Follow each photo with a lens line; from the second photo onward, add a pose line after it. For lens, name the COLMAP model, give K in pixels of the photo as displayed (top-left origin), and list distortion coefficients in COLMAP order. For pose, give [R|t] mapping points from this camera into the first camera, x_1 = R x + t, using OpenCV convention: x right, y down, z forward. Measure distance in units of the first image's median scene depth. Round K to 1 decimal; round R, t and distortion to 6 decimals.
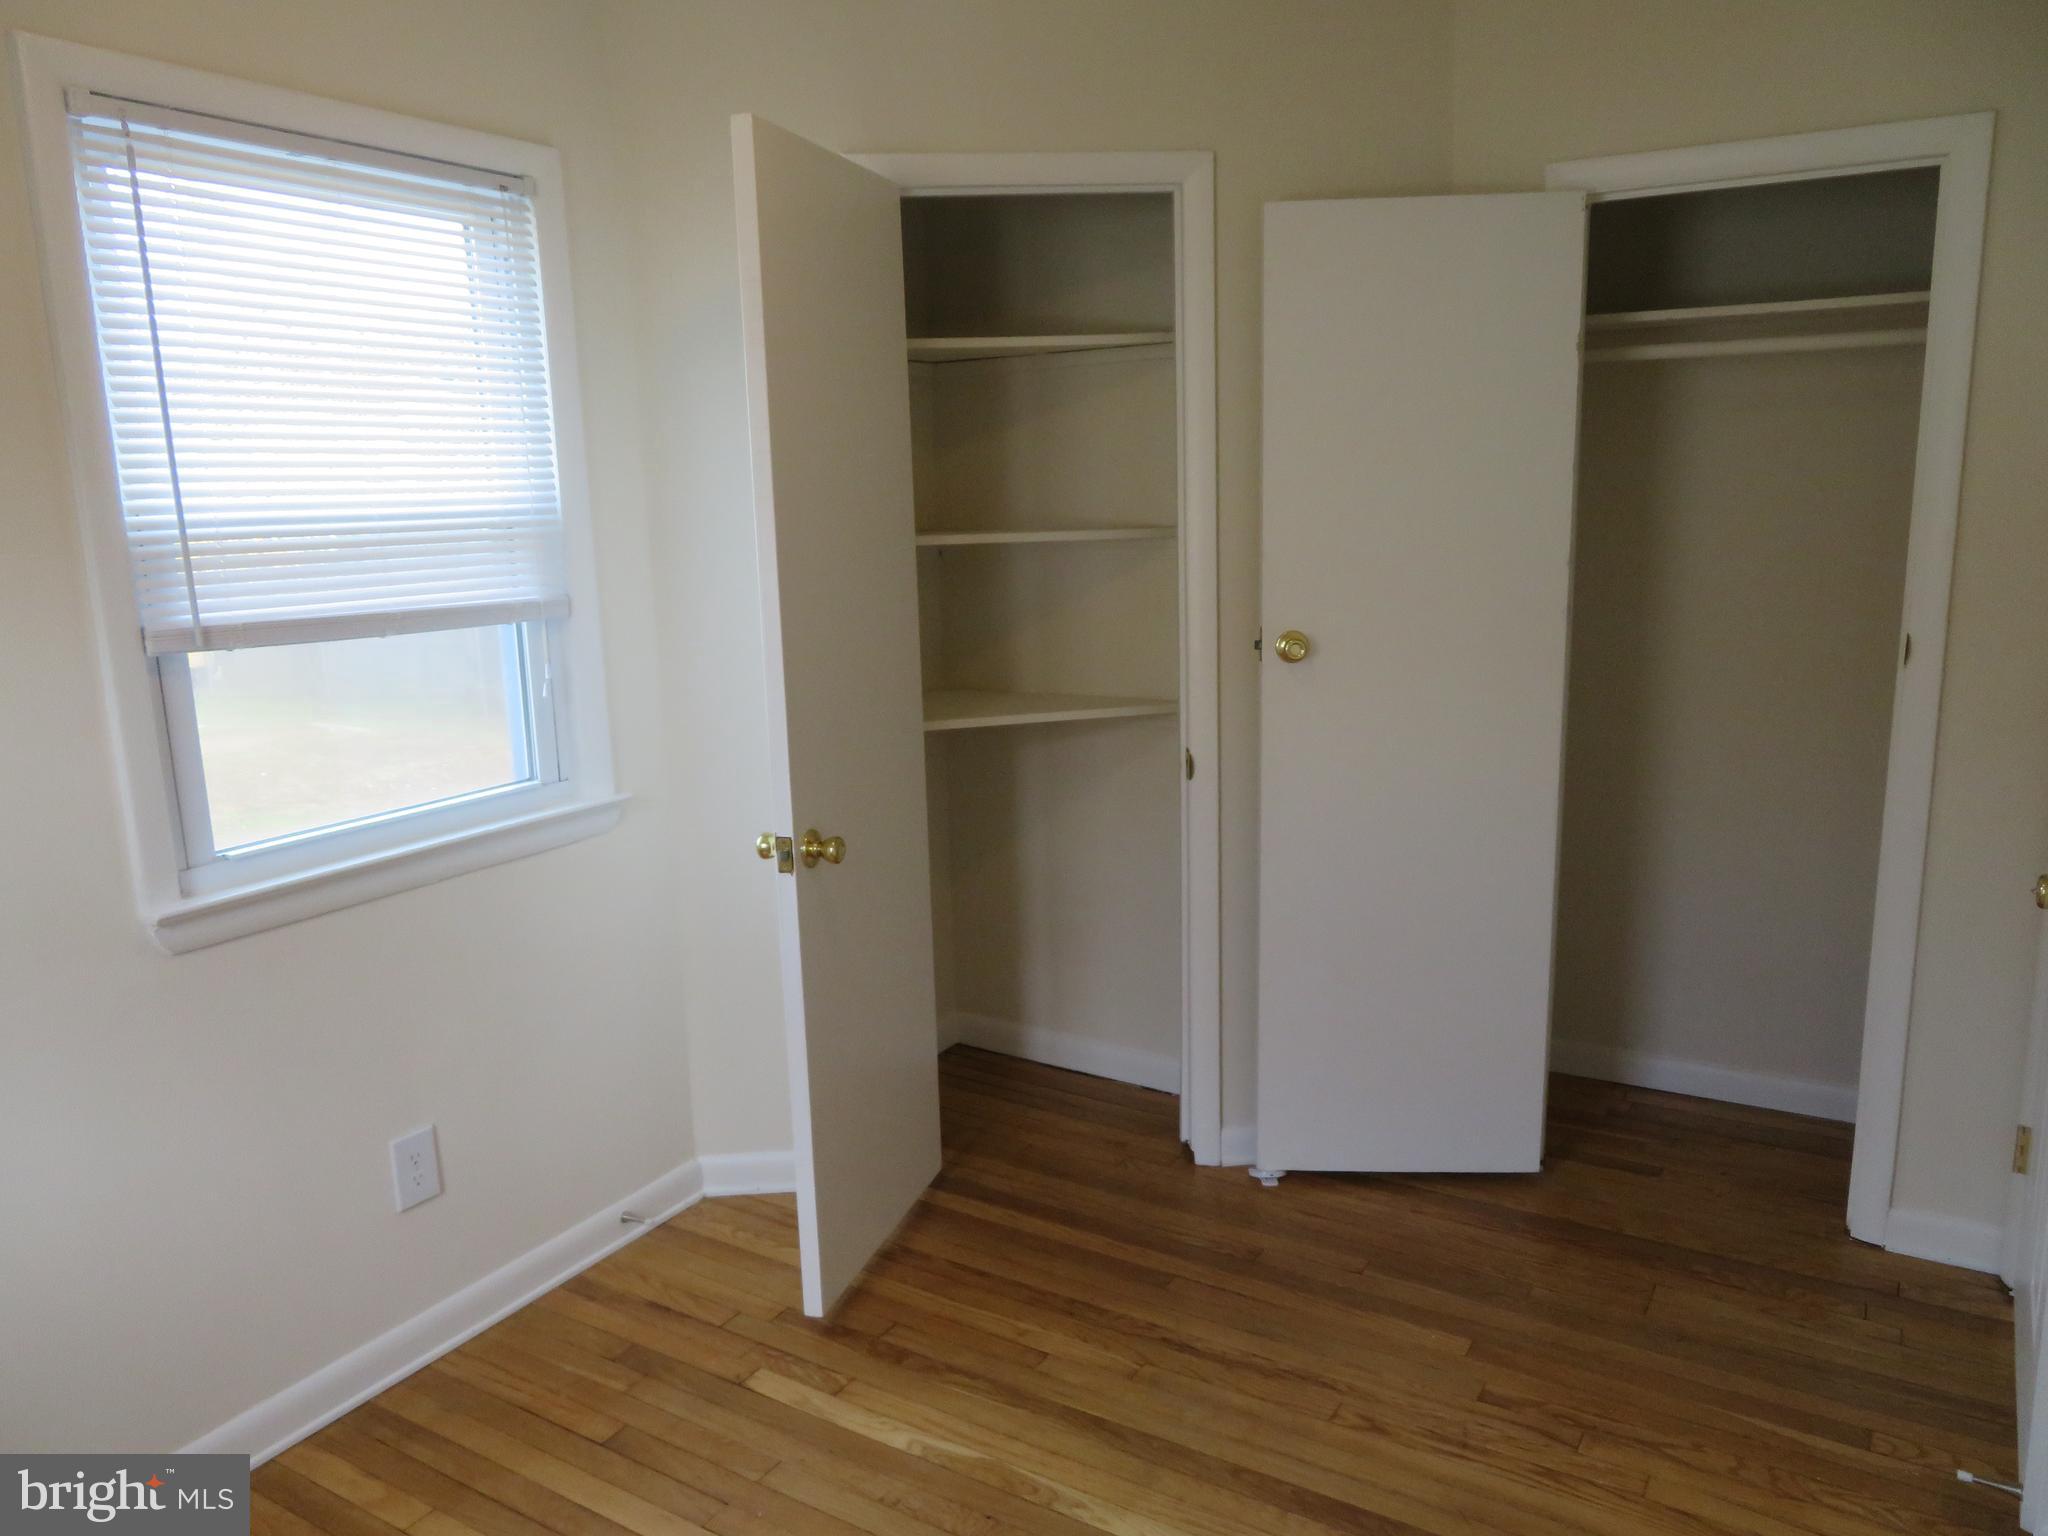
lens RADIAL K [[1462.7, 0, 1026.8], [0, 1462.7, 763.7], [0, 0, 1]] dist [-0.019207, 0.010265]
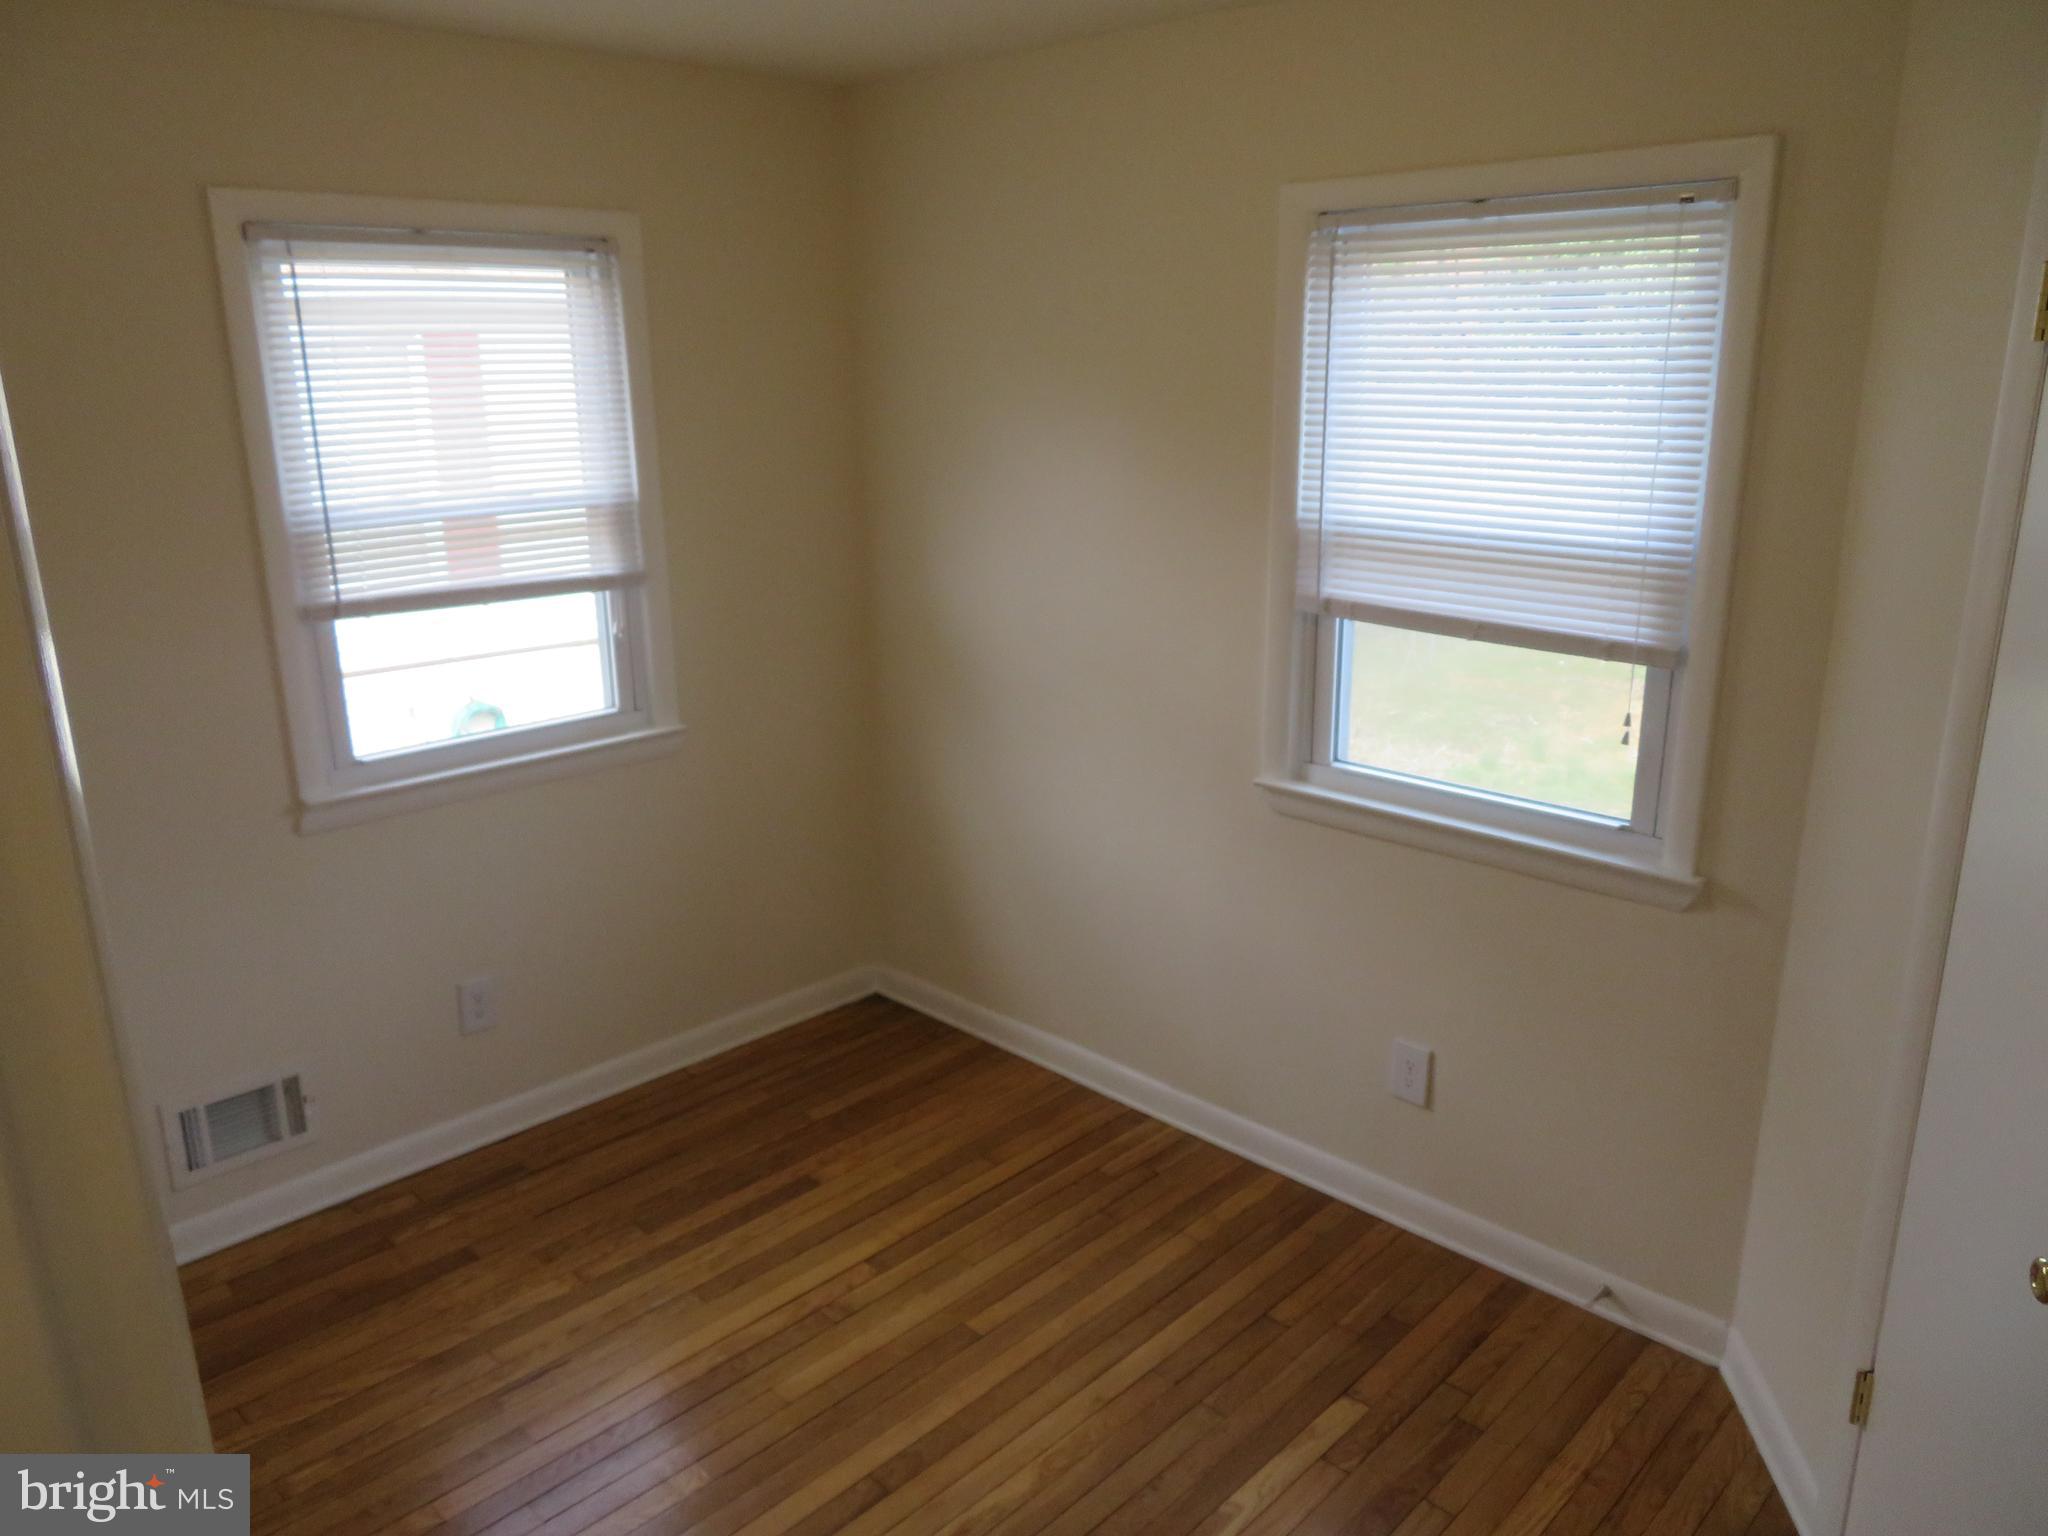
lens RADIAL K [[1462.7, 0, 1038.5], [0, 1462.7, 768.6], [0, 0, 1]] dist [-0.019207, 0.010265]
pose [[-0.223227, 0.298000, -0.928098, 0.712405], [-0.169010, 0.925870, 0.337935, -0.318874], [0.960003, 0.232294, -0.156314, 0.869110]]
